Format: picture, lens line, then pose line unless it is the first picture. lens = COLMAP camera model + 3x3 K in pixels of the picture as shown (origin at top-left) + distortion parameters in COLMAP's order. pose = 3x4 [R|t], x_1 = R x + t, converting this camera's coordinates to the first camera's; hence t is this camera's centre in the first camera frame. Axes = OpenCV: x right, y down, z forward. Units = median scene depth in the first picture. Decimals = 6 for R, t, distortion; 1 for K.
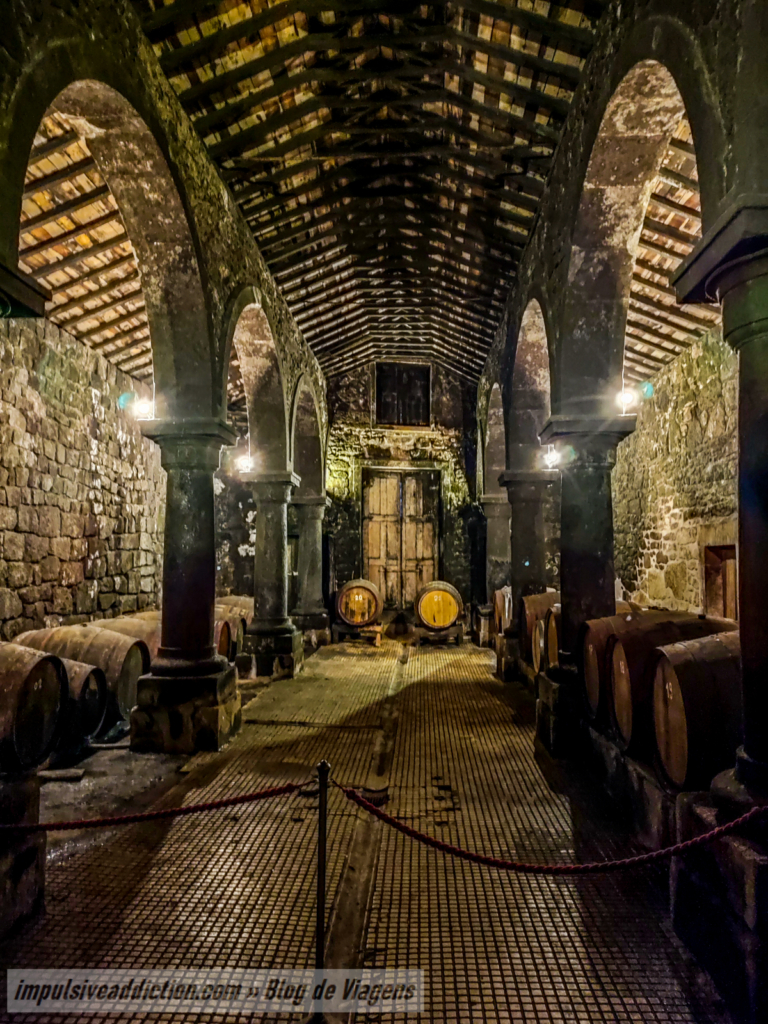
lens RADIAL K [[737.1, 0, 384.4], [0, 737.1, 512.9], [0, 0, 1]] dist [0.020770, -0.011134]
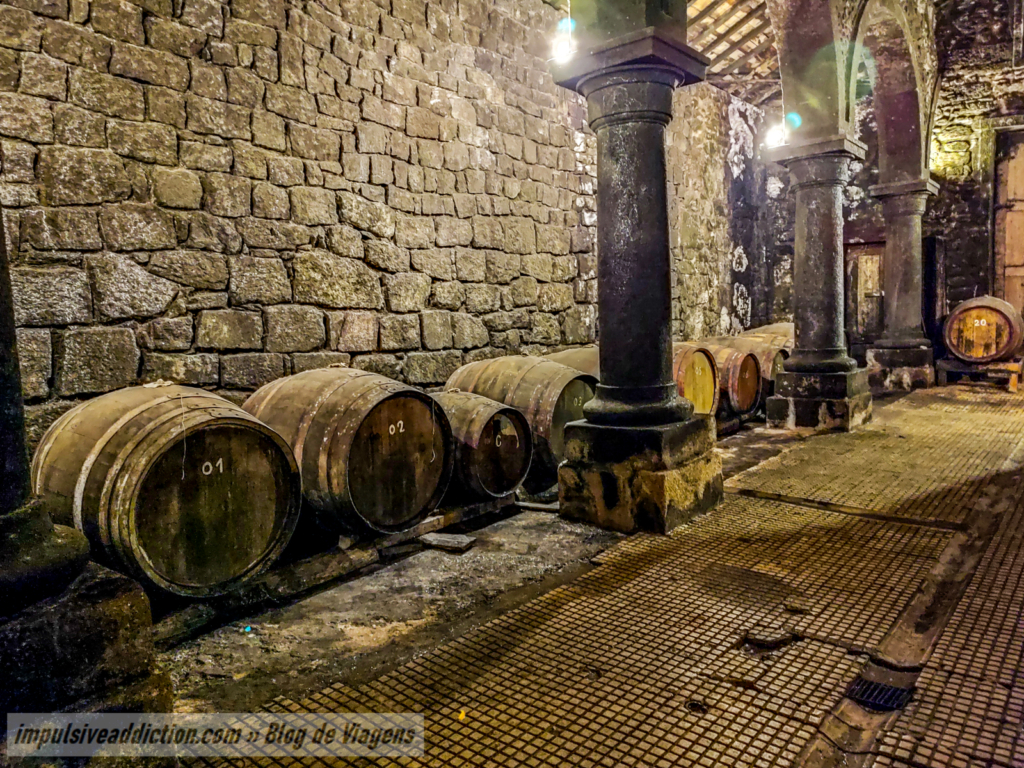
lens RADIAL K [[737.1, 0, 512.8], [0, 737.1, 390.1], [0, 0, 1]] dist [0.020770, -0.011134]
pose [[0.803366, 0.029330, -0.594763, 0.042844], [0.081770, 0.983892, 0.158968, 0.045062], [0.589845, -0.176343, 0.788027, 0.261208]]
